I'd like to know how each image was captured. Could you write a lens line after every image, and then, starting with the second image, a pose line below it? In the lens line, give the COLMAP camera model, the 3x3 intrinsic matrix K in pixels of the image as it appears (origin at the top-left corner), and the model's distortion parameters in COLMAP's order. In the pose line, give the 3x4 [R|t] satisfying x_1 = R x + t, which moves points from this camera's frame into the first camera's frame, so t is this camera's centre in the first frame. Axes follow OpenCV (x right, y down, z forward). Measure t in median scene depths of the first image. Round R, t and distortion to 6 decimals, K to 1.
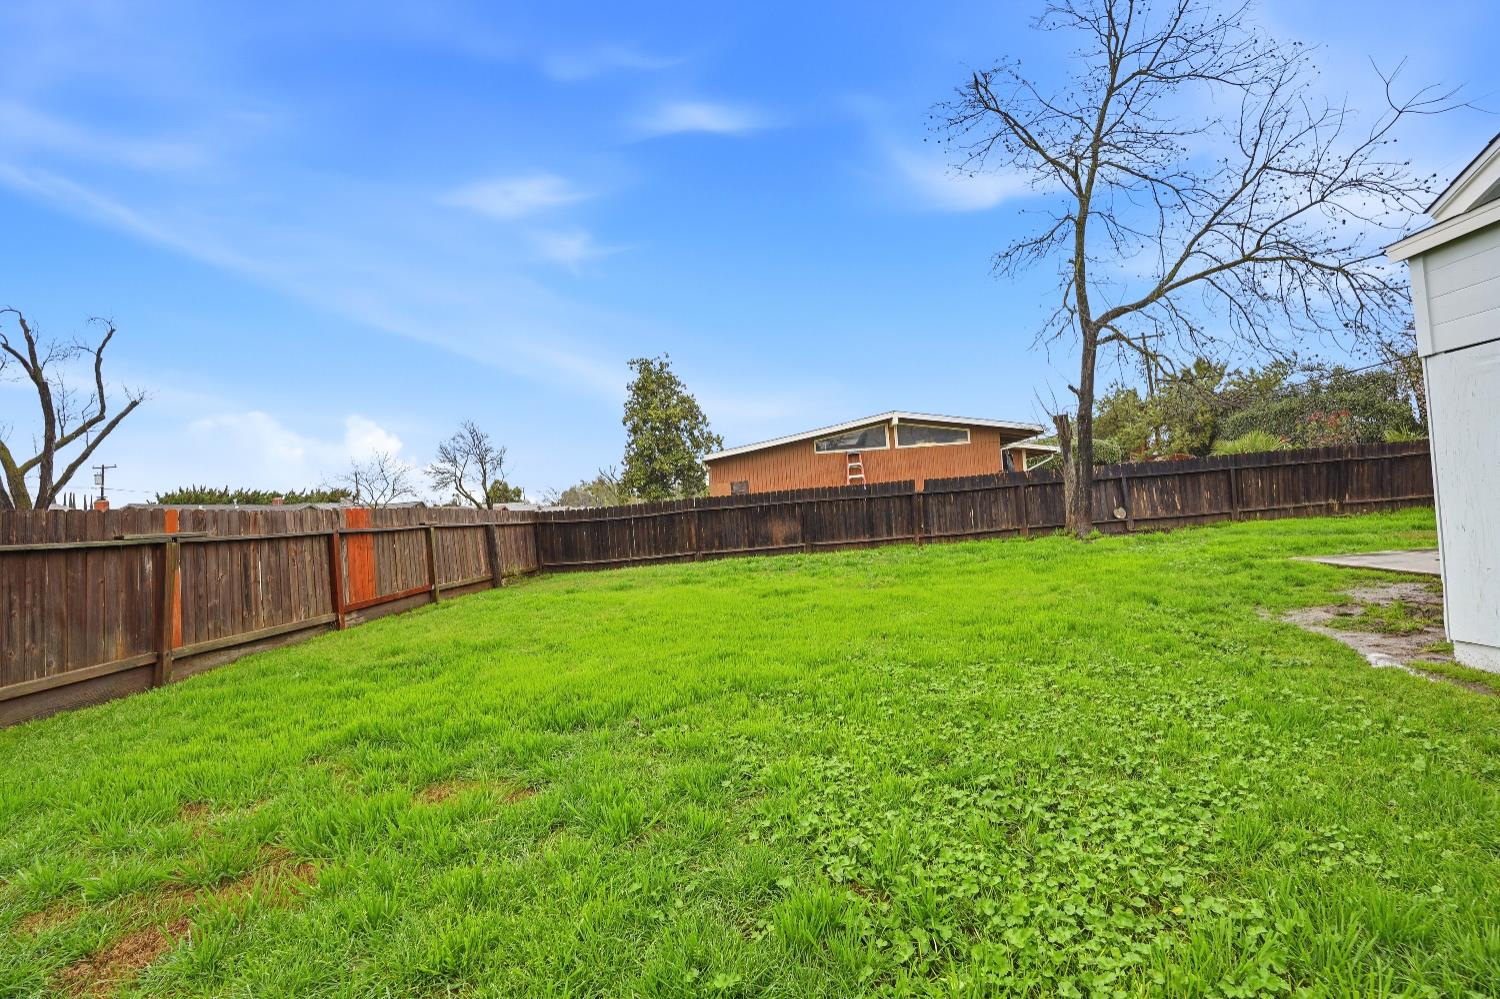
lens RADIAL K [[719.2, 0, 751.4], [0, 719.2, 490.1], [0, 0, 1]] dist [-0.064883, 0.023221]
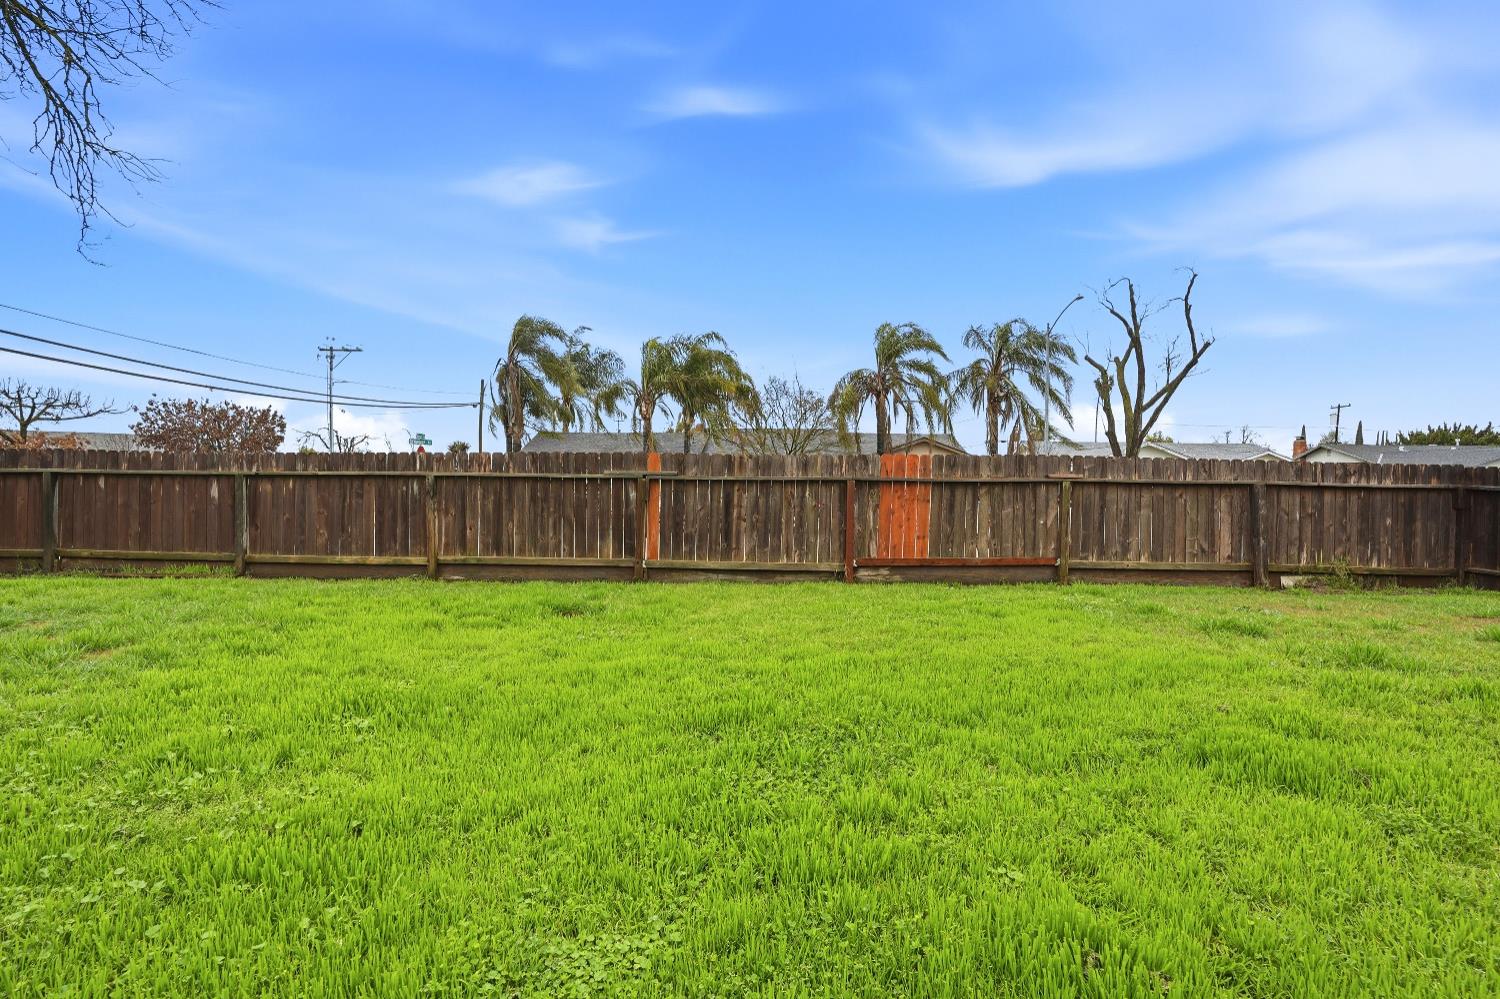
lens RADIAL K [[719.2, 0, 751.4], [0, 719.2, 490.1], [0, 0, 1]] dist [-0.064883, 0.023221]
pose [[-0.008688, 0.071161, -0.997427, 0.414987], [0.017969, 0.997315, 0.070997, 0.003922], [0.999801, -0.017306, -0.009943, 0.980493]]
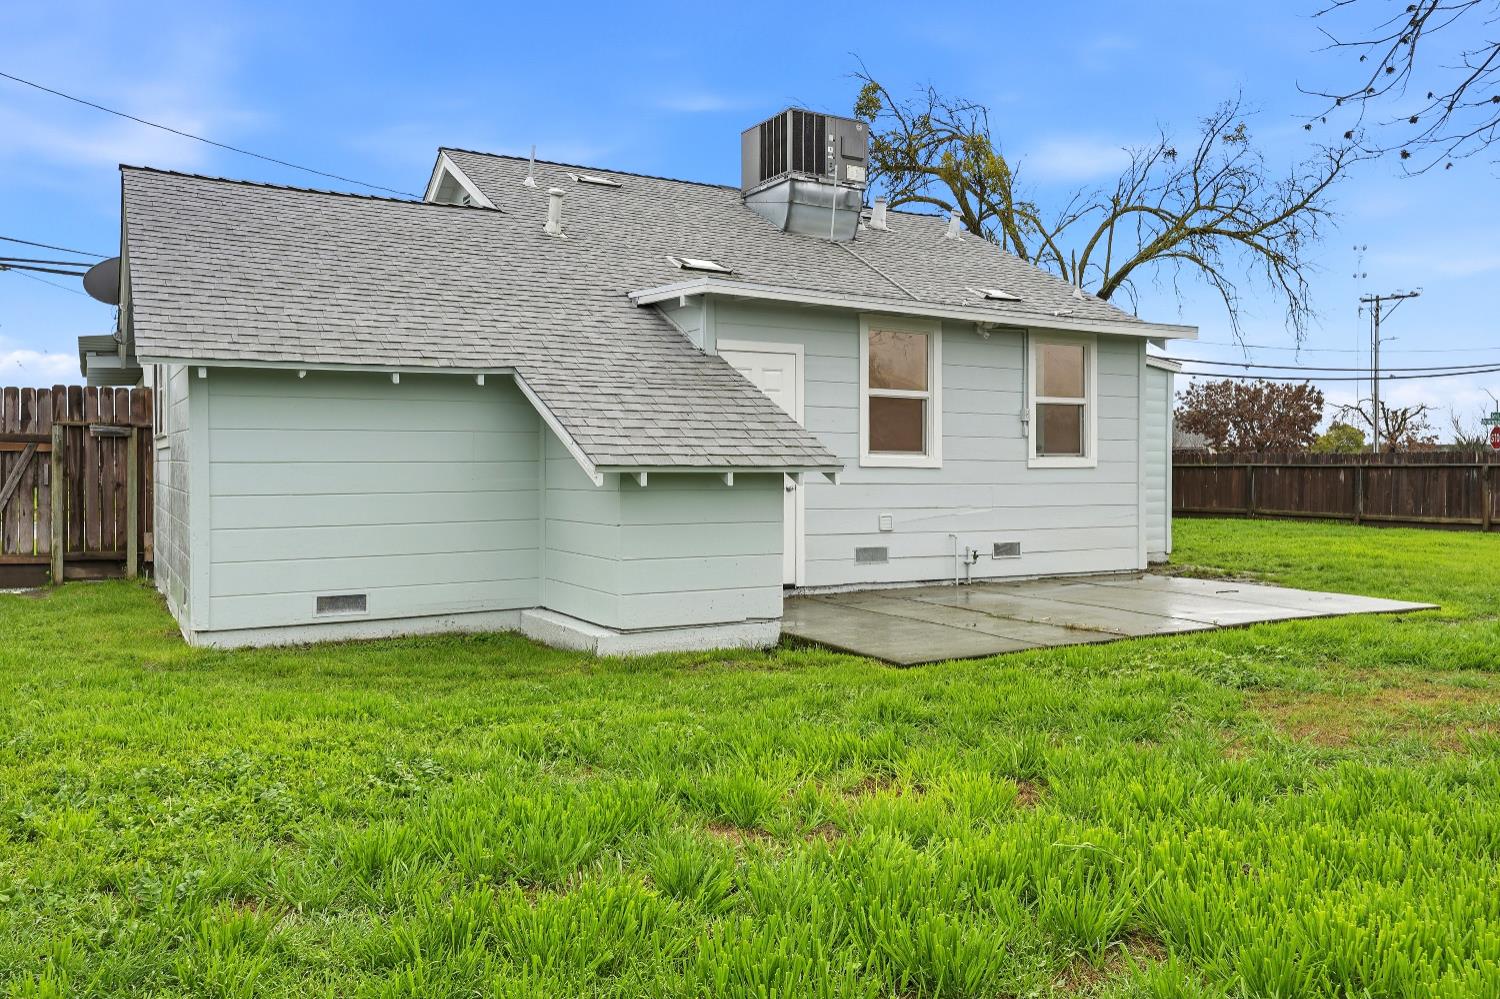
lens RADIAL K [[1179.2, 0, 750.0], [0, 1179.2, 499.5], [0, 0, 1]] dist [-0.047174, 0.126183]
pose [[-0.850572, 0.079256, -0.519852, 2.315362], [0.068298, 0.996853, 0.040232, -0.104838], [0.521405, -0.001284, -0.853308, 1.976275]]
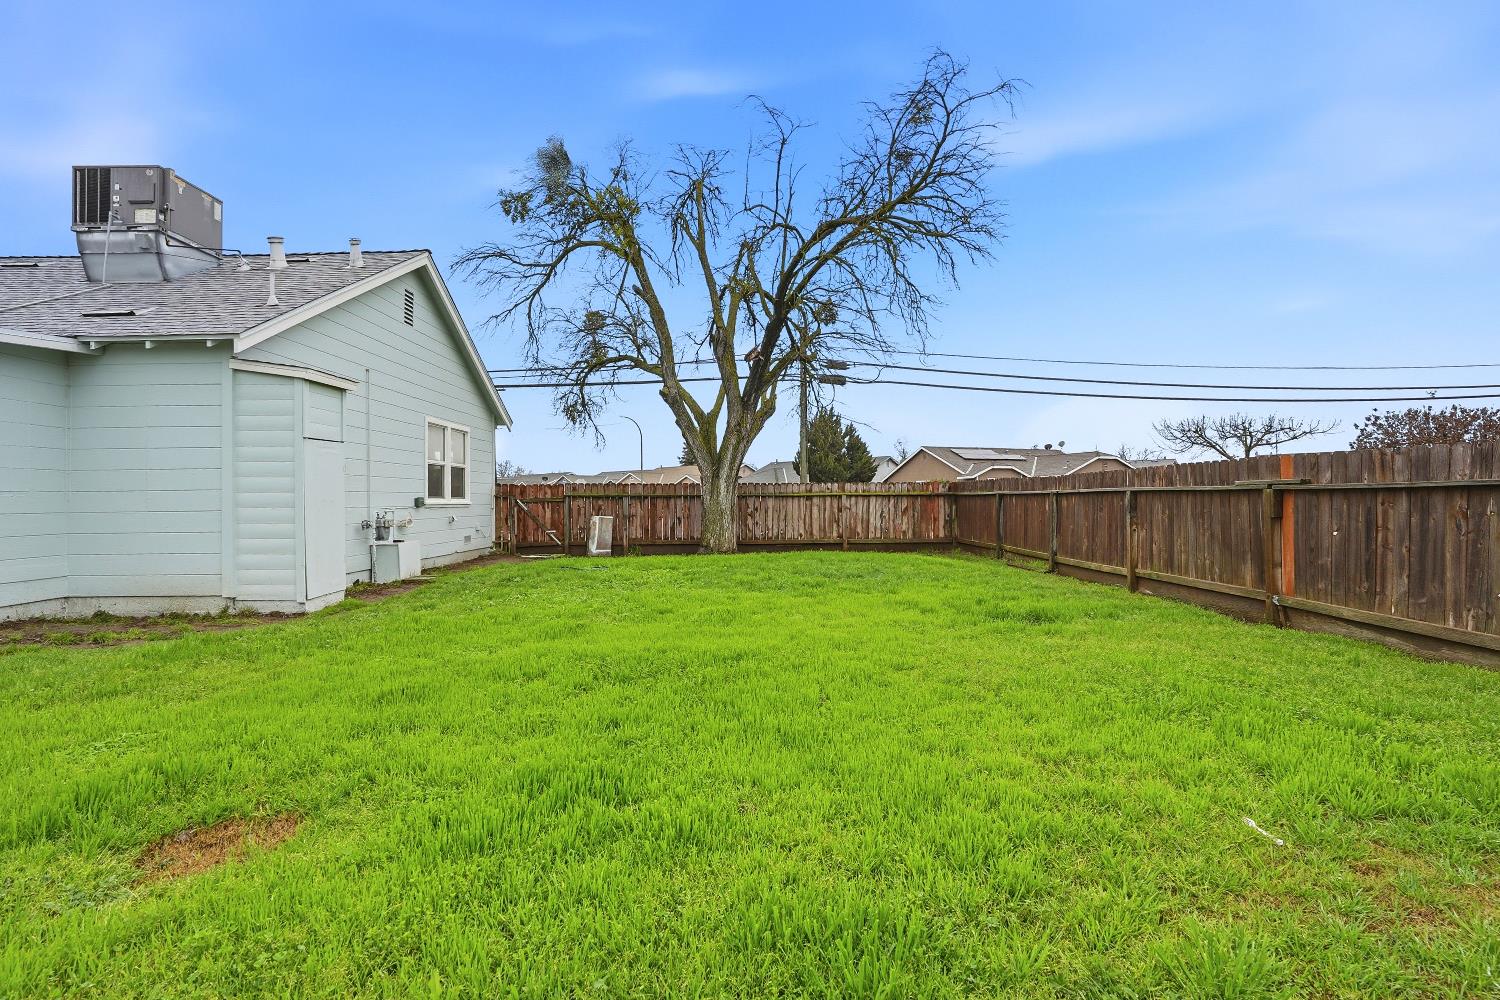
lens RADIAL K [[719.2, 0, 751.4], [0, 719.2, 490.6], [0, 0, 1]] dist [-0.064883, 0.023221]
pose [[-0.996023, 0.070392, -0.054619, -0.020357], [0.072419, 0.996722, -0.036058, 0.048258], [0.051902, -0.039870, -0.997856, 1.597616]]
